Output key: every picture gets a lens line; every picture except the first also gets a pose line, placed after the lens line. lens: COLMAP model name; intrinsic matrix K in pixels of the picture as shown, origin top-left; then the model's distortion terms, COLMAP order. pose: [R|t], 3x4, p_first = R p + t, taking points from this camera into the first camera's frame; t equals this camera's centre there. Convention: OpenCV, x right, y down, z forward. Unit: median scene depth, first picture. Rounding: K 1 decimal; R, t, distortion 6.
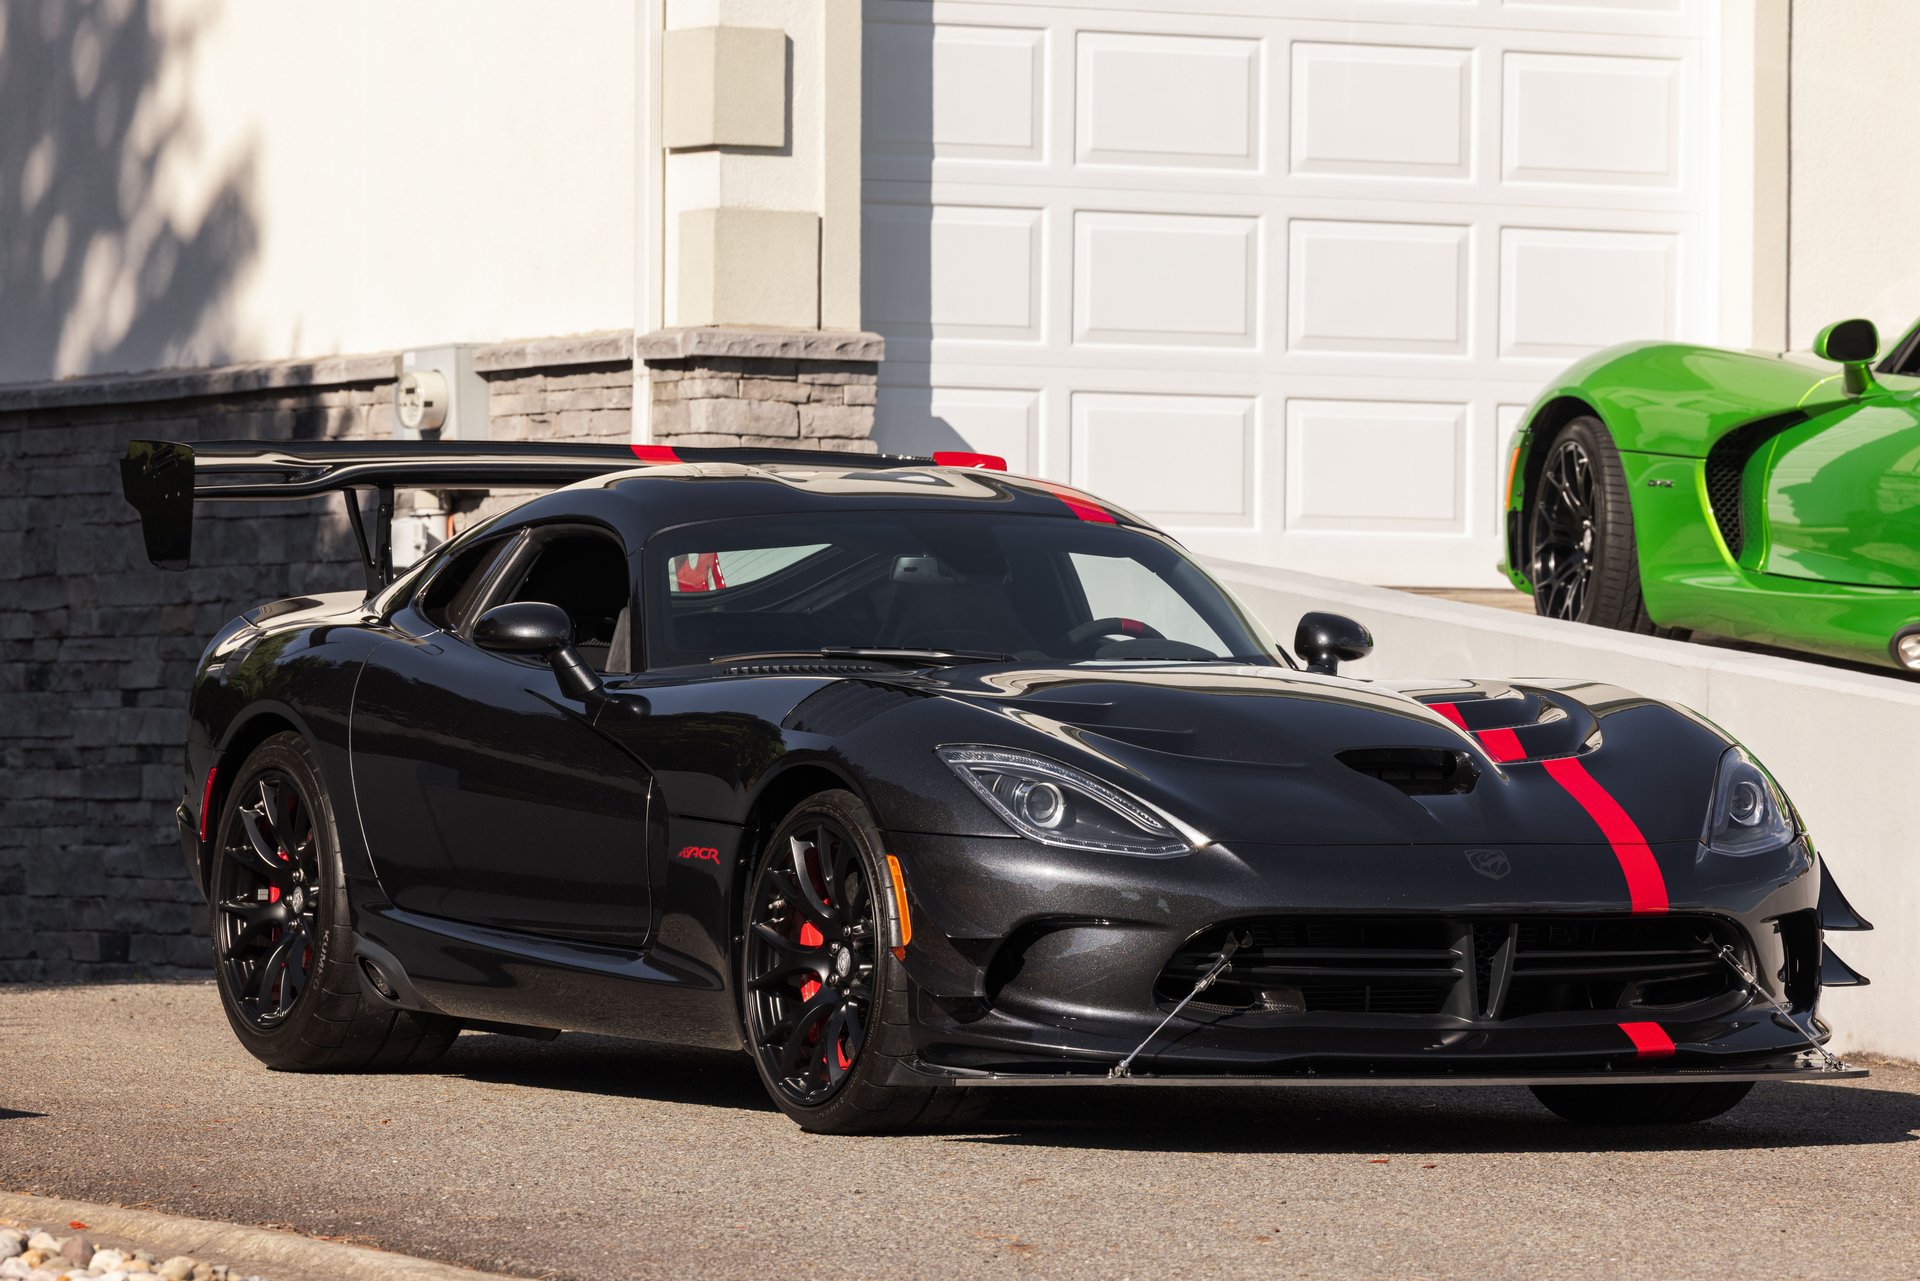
lens RADIAL K [[10419.5, 0, 960.0], [0, 10419.5, 640.5], [0, 0, 1]] dist [0.028343, -0.461683]
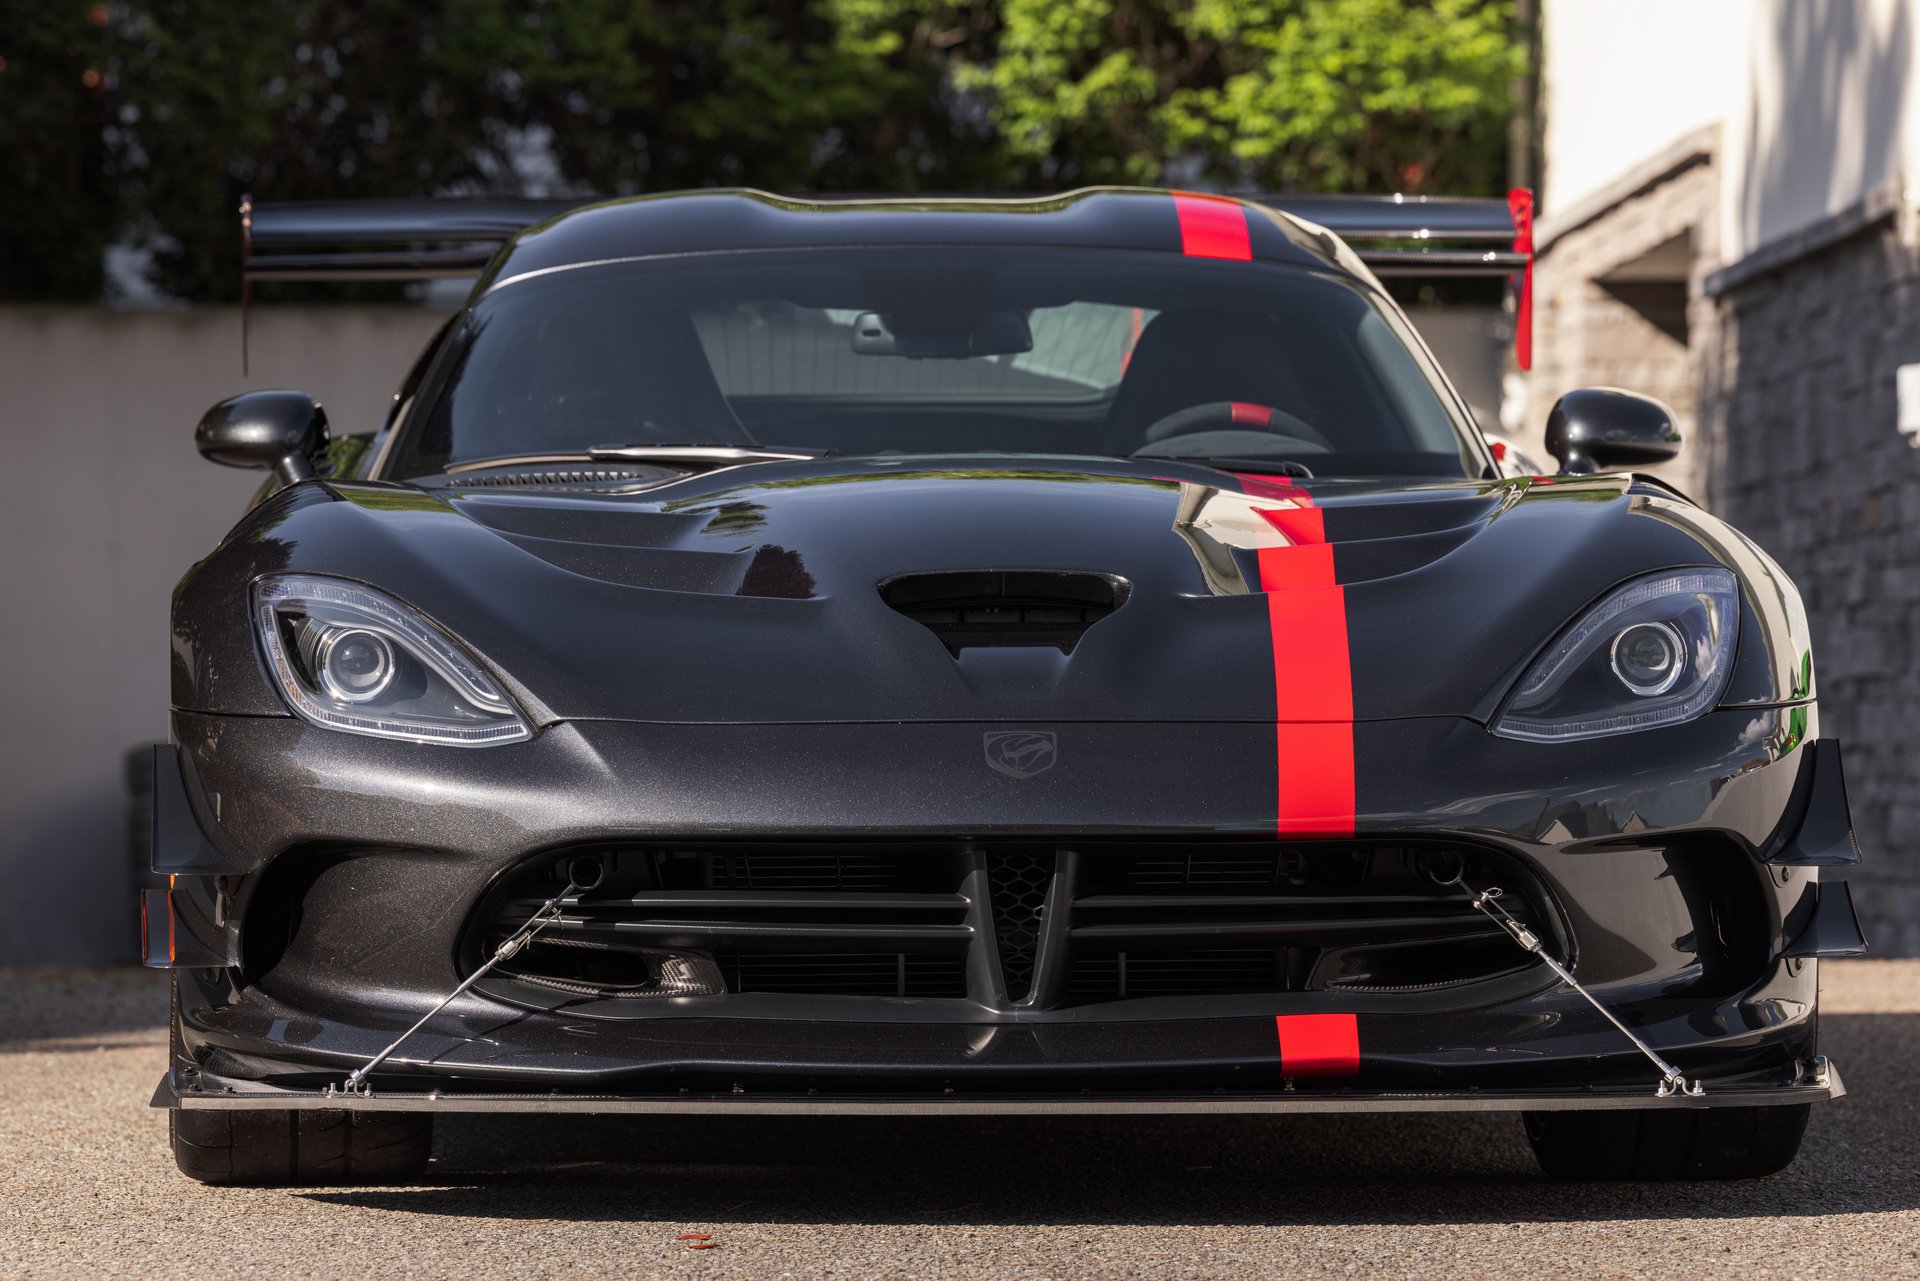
lens RADIAL K [[10394.2, 0, 739.1], [0, 10394.2, 641.2], [0, 0, 1]] dist [-0.021293, 4.832943]
pose [[0.904878, -0.011589, -0.425514, 0.259333], [0.010310, 0.999933, -0.005310, 0.015635], [0.425547, 0.000418, 0.904936, 0.384282]]
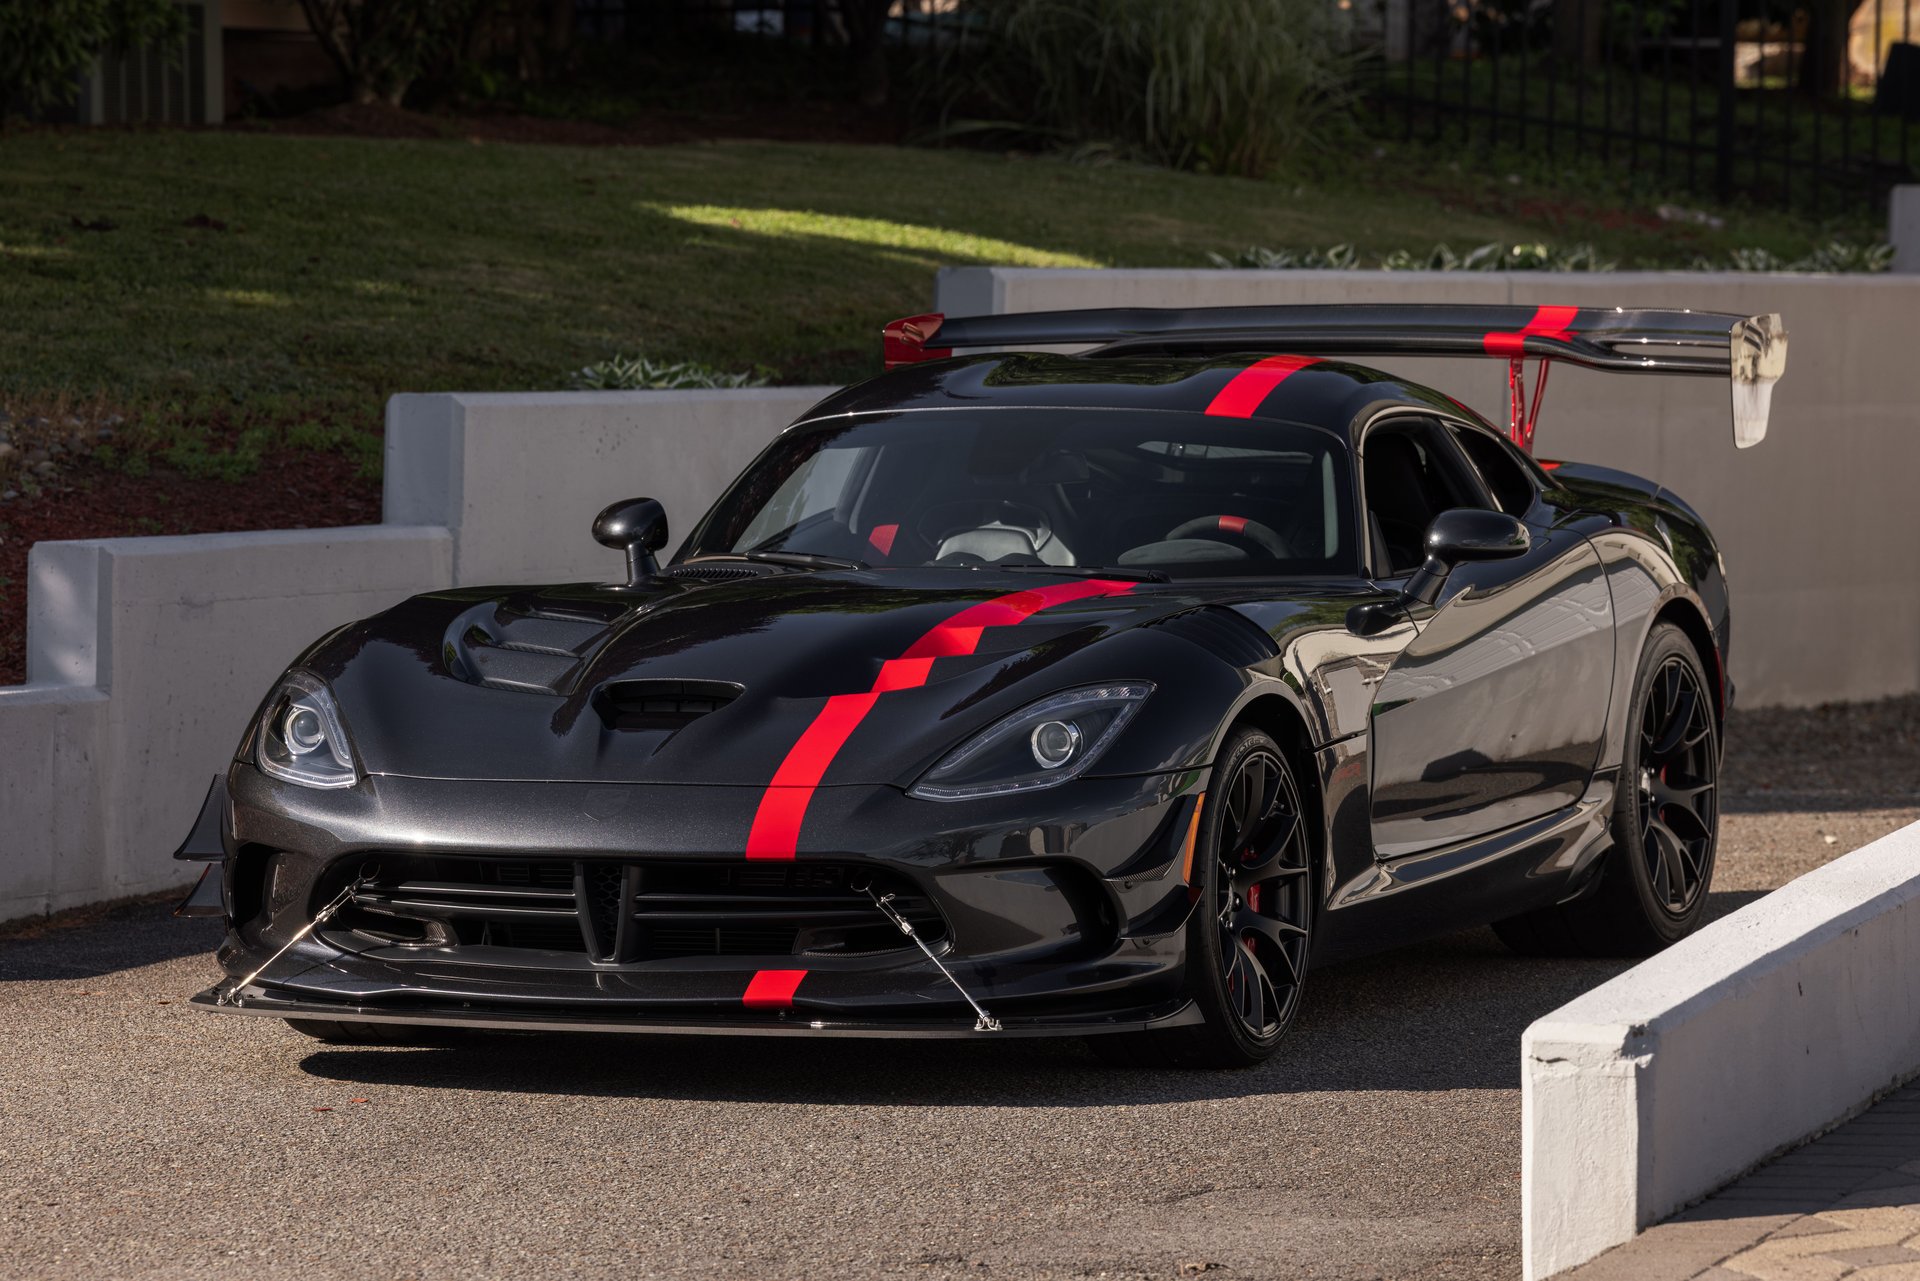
lens RADIAL K [[10394.2, 0, 739.1], [0, 10394.2, 641.2], [0, 0, 1]] dist [-0.021293, 4.832943]
pose [[0.660471, 0.024640, -0.750448, 0.699576], [0.010051, 0.999082, 0.041649, -0.030680], [0.750785, -0.035051, 0.659616, 0.314410]]
